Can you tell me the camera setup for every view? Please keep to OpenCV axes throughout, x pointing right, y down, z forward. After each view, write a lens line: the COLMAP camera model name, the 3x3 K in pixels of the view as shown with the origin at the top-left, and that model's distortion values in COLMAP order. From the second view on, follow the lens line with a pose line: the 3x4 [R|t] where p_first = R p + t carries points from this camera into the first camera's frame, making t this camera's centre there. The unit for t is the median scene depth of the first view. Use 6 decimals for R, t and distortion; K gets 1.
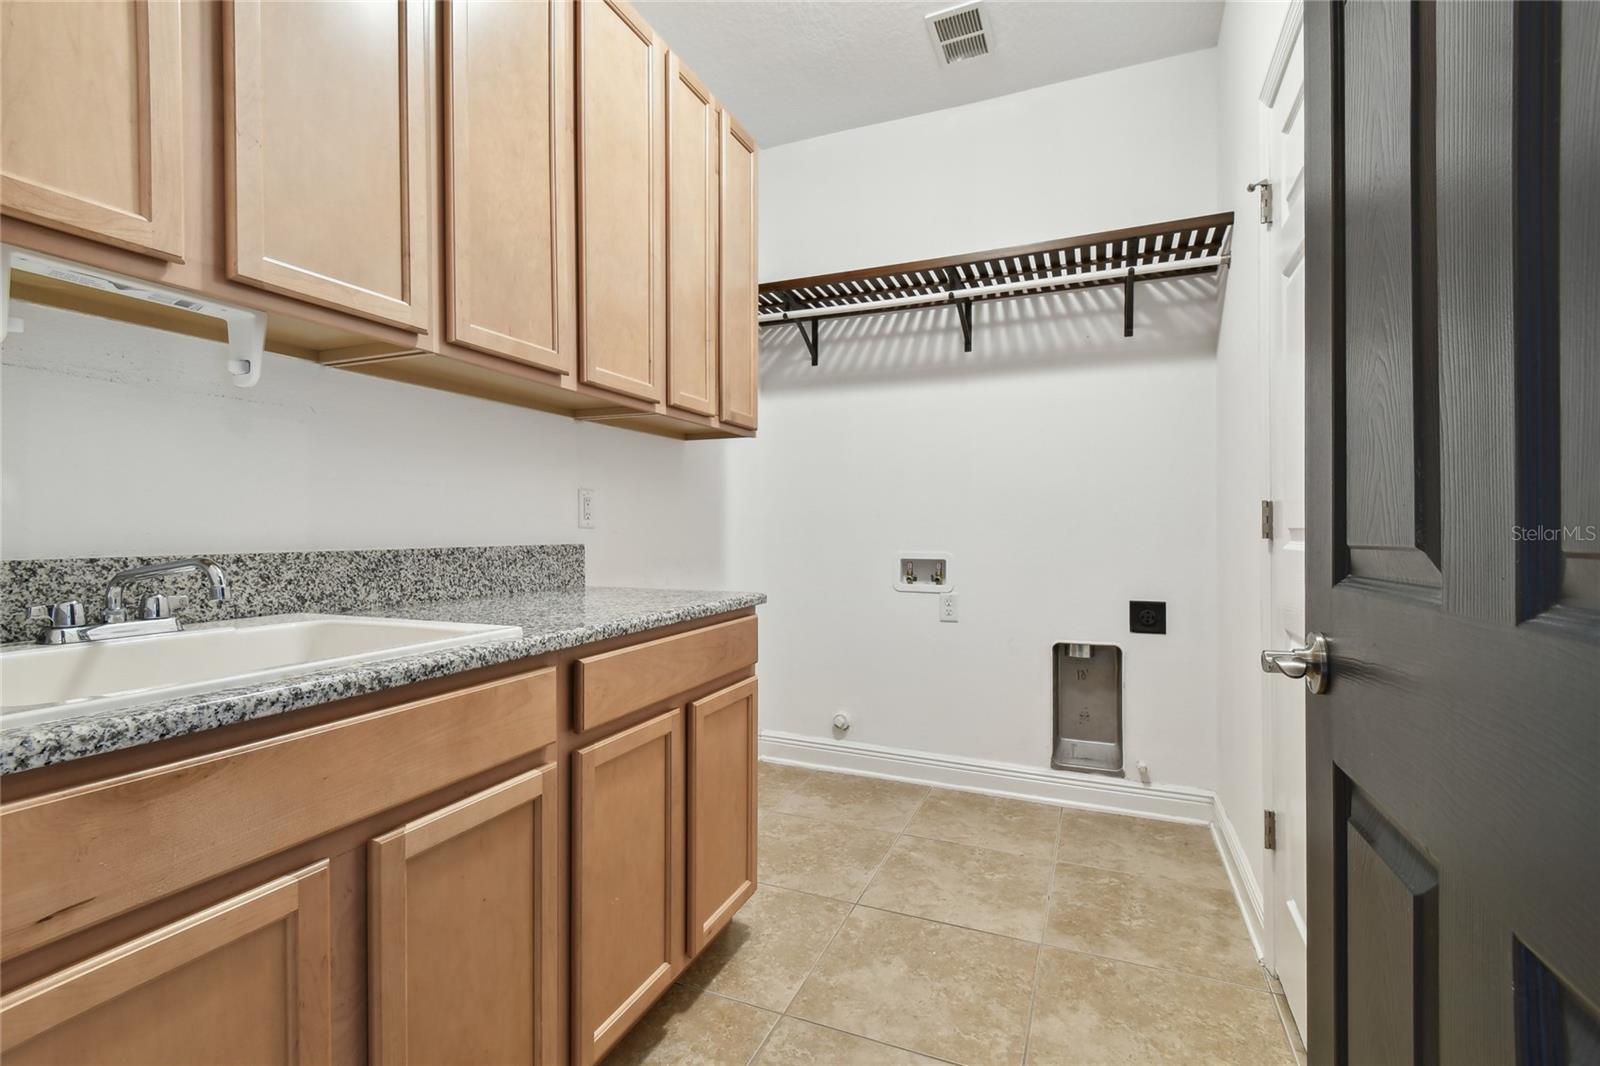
lens RADIAL K [[723.1, 0, 800.0], [0, 723.1, 533.0], [0, 0, 1]] dist [0.001265, -0.000093]
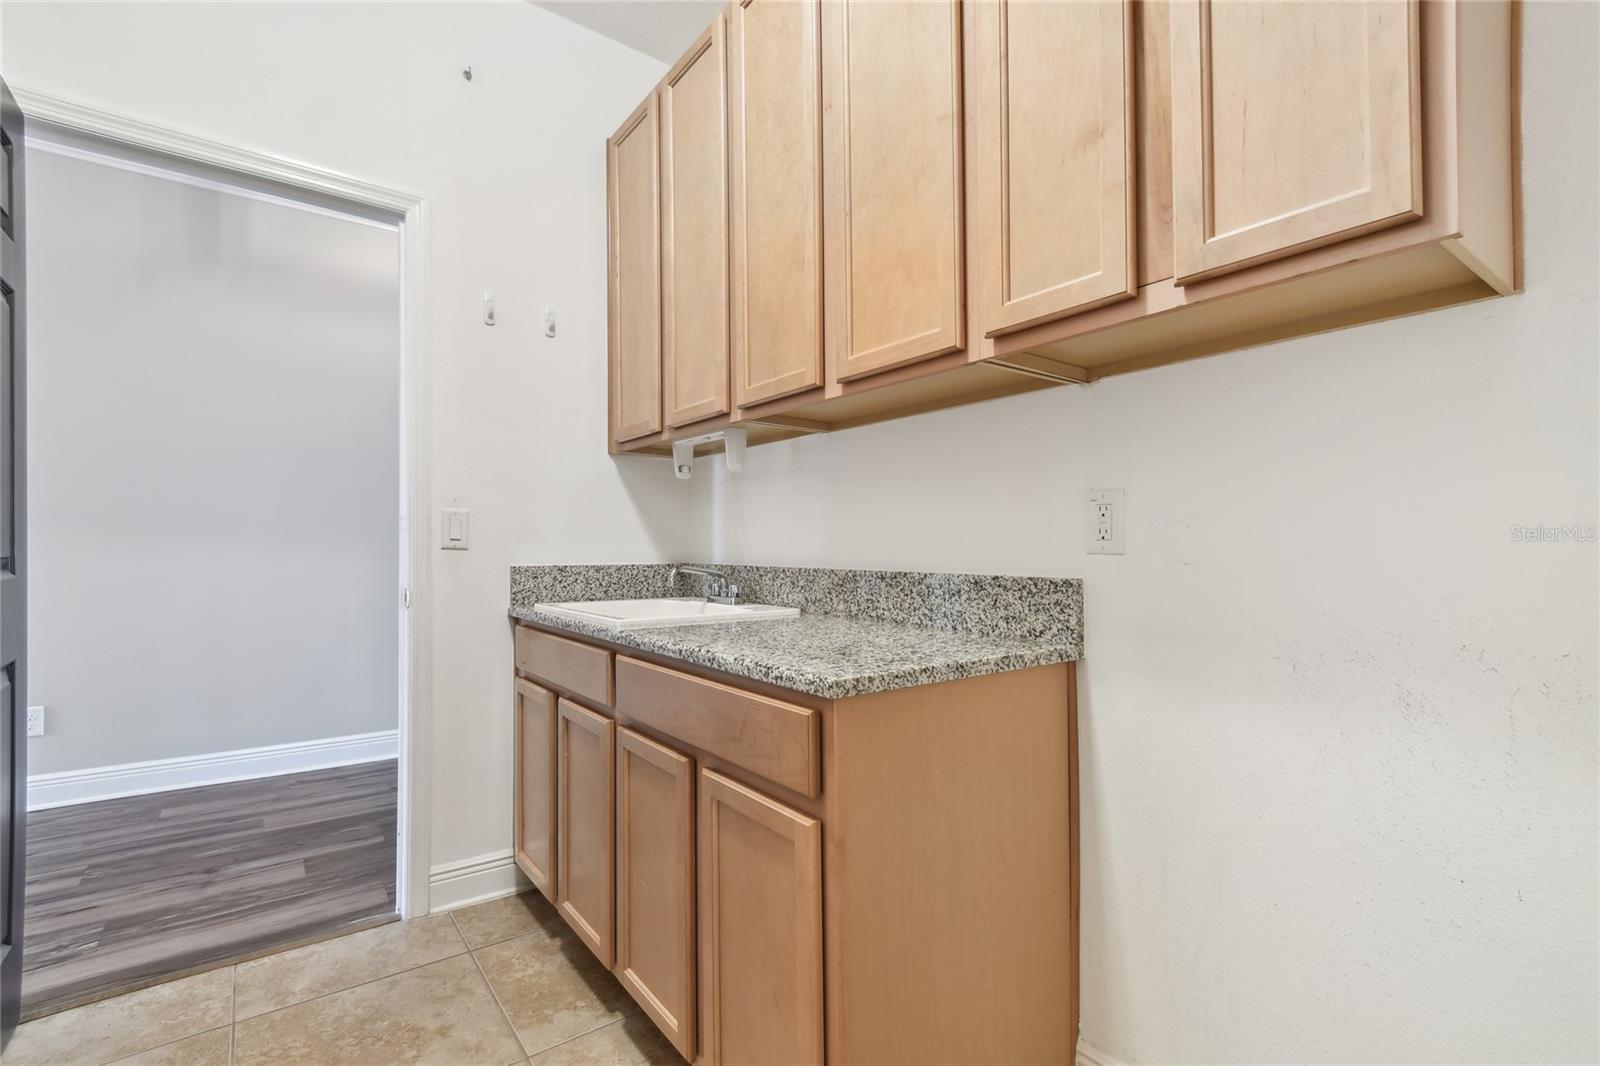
lens RADIAL K [[723.1, 0, 800.0], [0, 723.1, 533.0], [0, 0, 1]] dist [0.001265, -0.000093]
pose [[-0.510385, -0.018541, -0.859746, 0.483042], [-0.007522, 0.999826, -0.017097, -0.016319], [0.859913, -0.002260, -0.510436, 1.455971]]
